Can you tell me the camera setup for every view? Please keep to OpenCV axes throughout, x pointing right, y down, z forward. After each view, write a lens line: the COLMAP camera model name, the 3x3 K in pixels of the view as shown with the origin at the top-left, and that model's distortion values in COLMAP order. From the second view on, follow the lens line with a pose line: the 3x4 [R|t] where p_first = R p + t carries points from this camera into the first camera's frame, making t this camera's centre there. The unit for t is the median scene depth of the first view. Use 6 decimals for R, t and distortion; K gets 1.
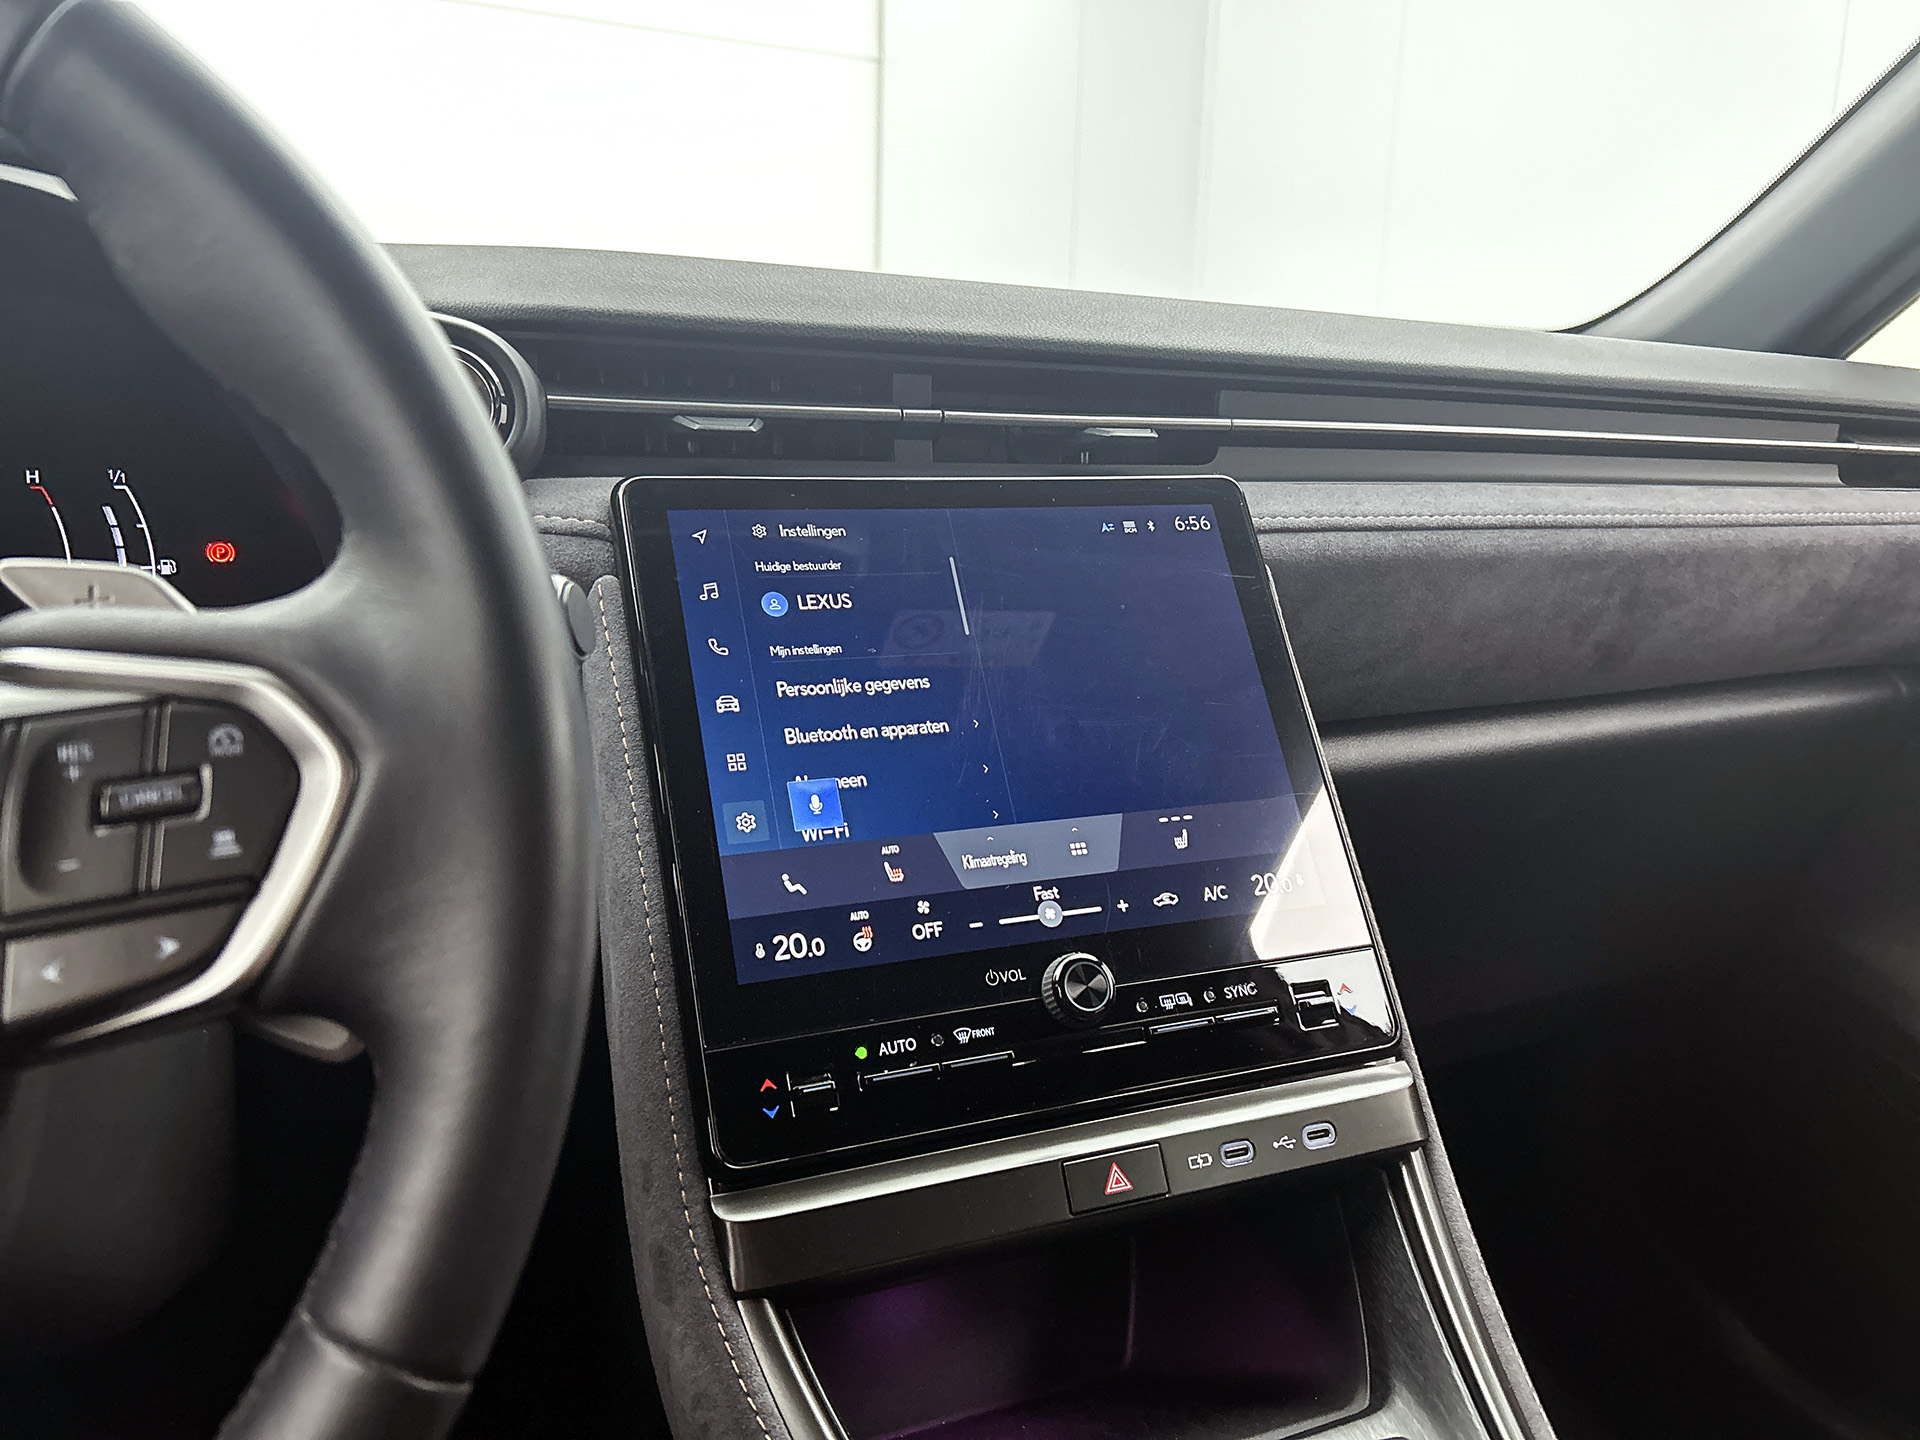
lens RADIAL K [[1452.5, 0, 962.8], [0, 1452.5, 700.5], [0, 0, 1]] dist [0.043180, -0.061573]
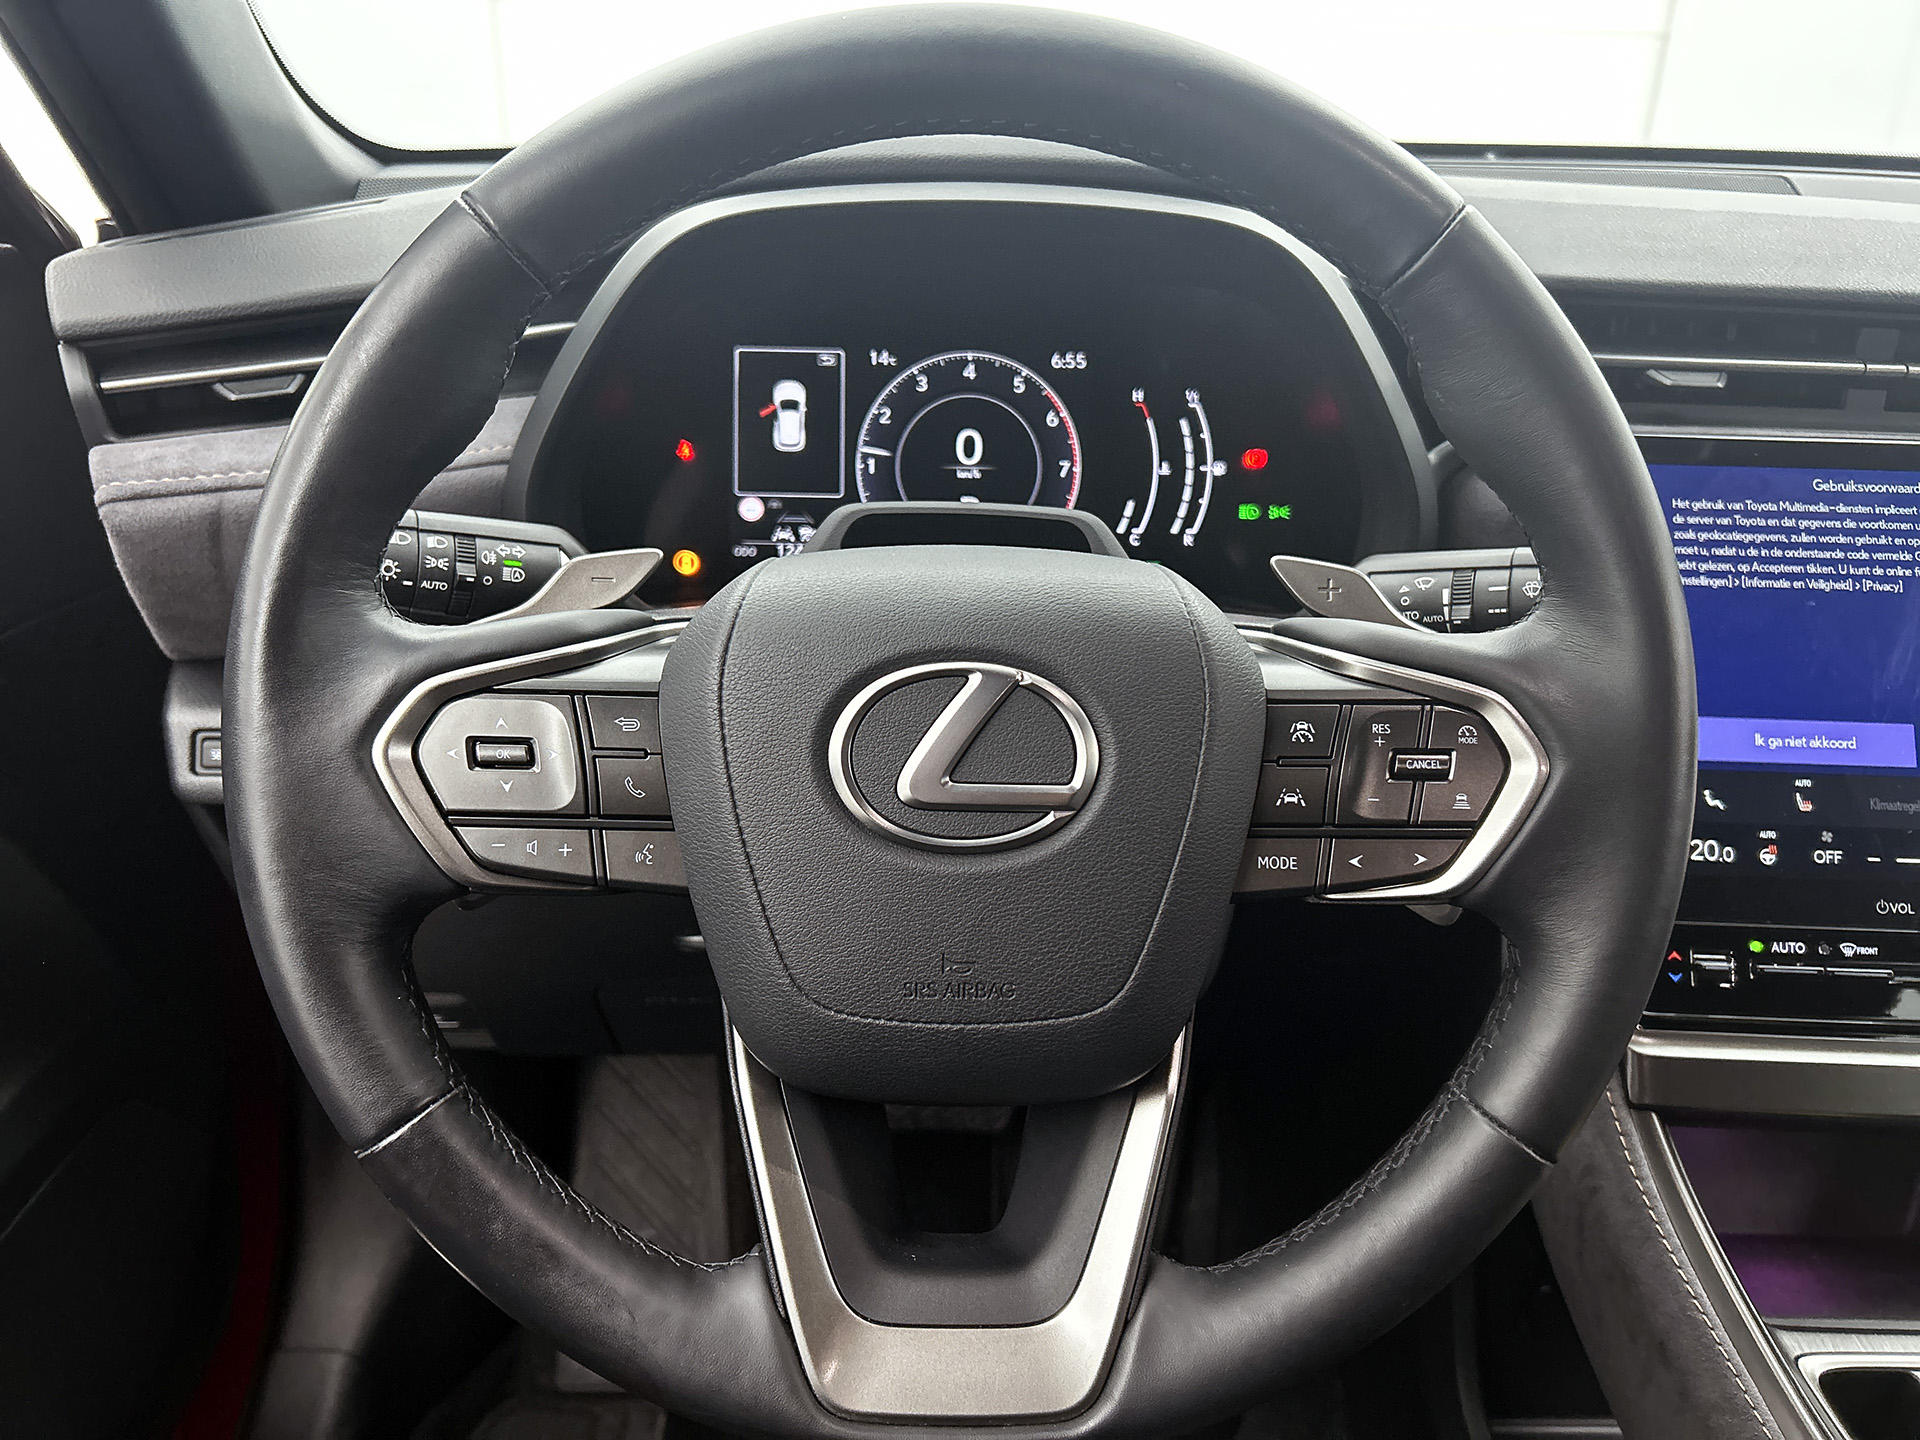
lens RADIAL K [[1452.5, 0, 974.9], [0, 1452.5, 709.5], [0, 0, 1]] dist [0.043180, -0.061573]
pose [[0.901635, 0.165554, -0.399557, -0.187663], [-0.087978, 0.974728, 0.205342, -0.136141], [0.423454, -0.149992, 0.893414, -0.321627]]
